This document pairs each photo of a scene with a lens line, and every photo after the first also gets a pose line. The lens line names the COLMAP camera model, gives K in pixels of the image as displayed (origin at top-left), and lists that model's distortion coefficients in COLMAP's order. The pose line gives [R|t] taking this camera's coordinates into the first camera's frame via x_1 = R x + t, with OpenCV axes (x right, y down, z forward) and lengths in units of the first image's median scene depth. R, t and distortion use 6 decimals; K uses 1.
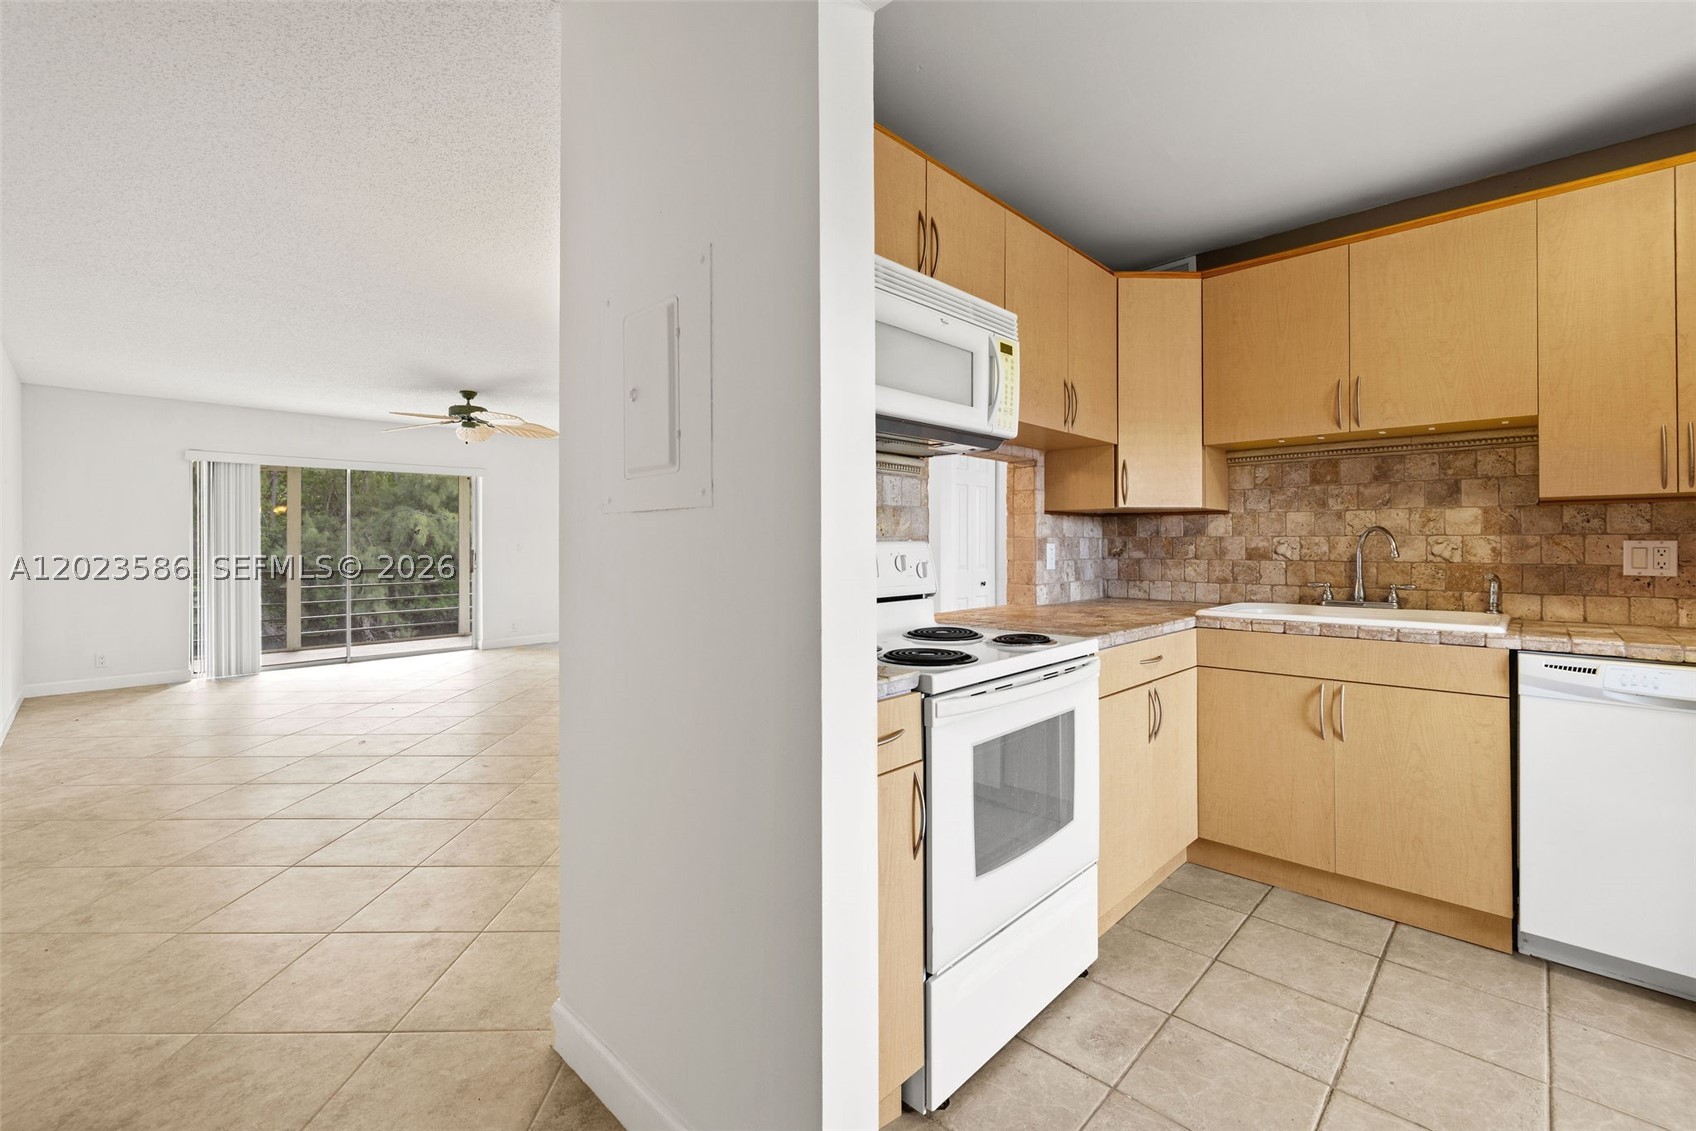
lens RADIAL K [[724.9, 0, 843.1], [0, 724.9, 548.7], [0, 0, 1]] dist [-0.005073, 0.000555]
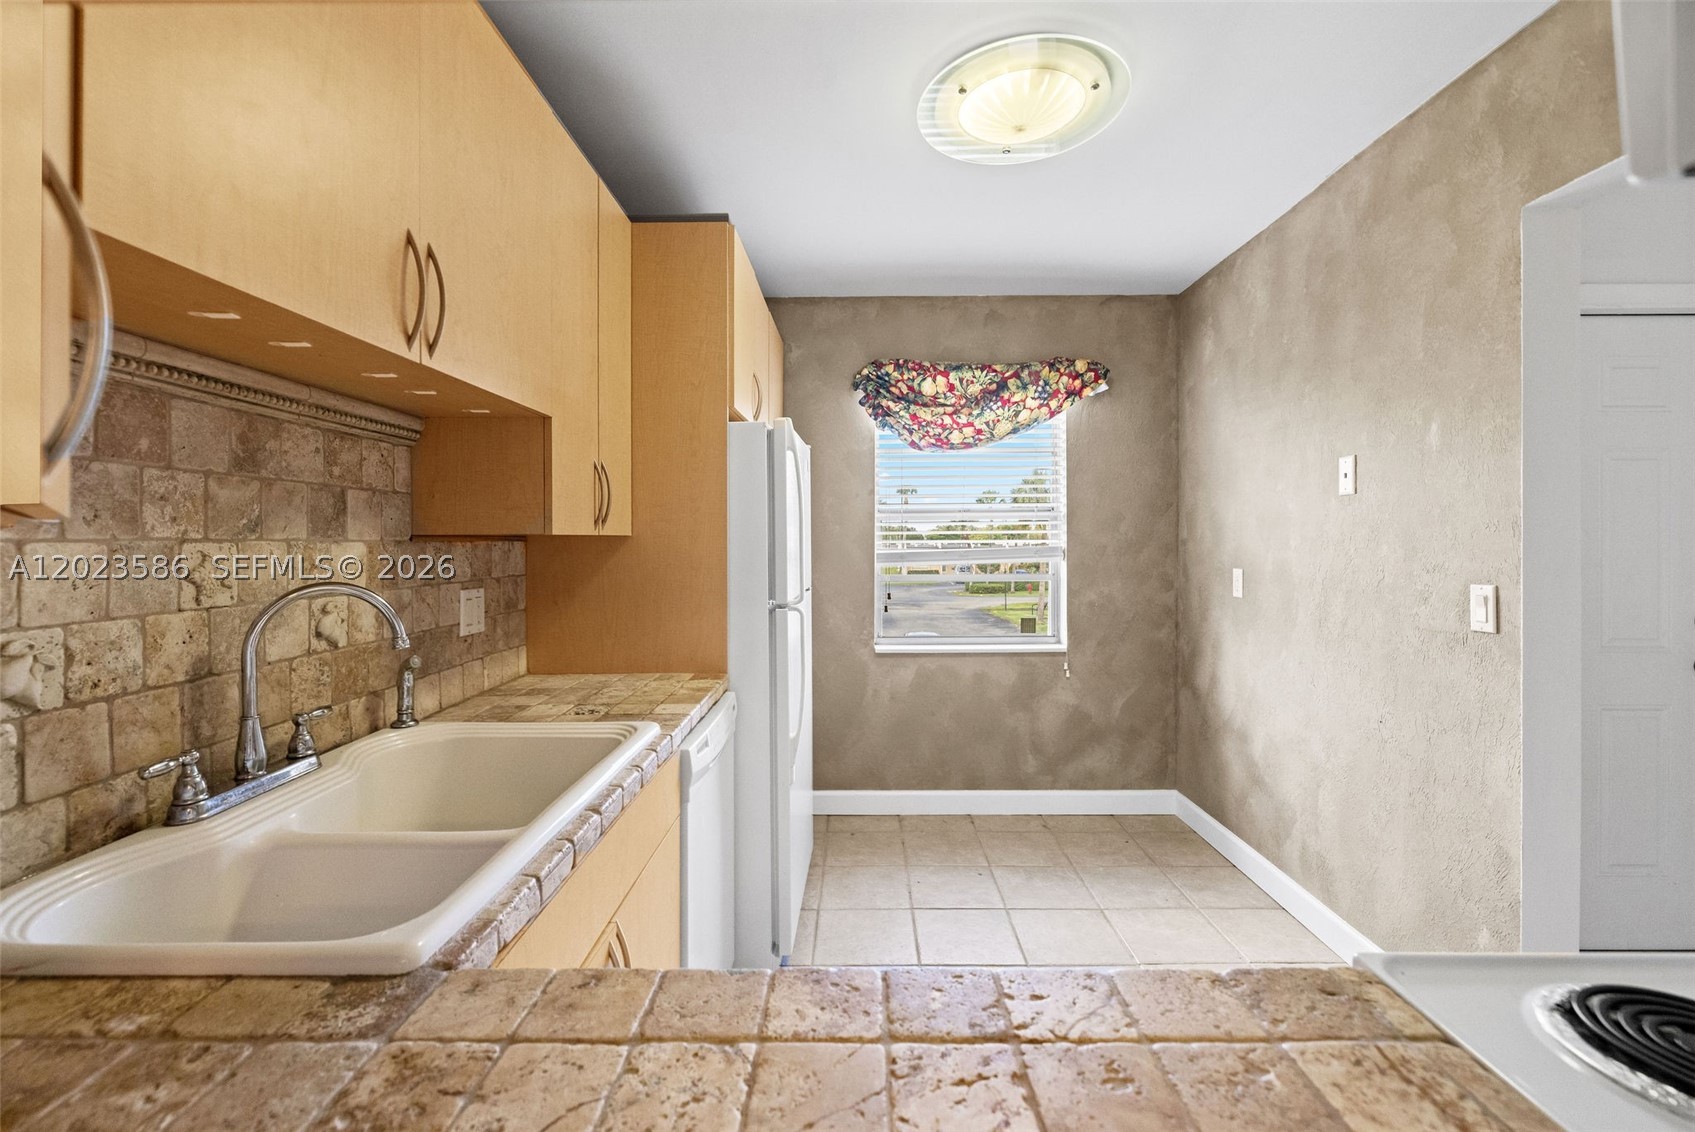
lens RADIAL K [[724.5, 0, 849.0], [0, 724.5, 535.6], [0, 0, 1]] dist [-0.005073, 0.000555]
pose [[-0.692581, 0.009893, 0.721272, 0.210301], [0.009464, 0.999945, -0.004627, -0.052545], [-0.721278, 0.003622, -0.692636, 1.042118]]
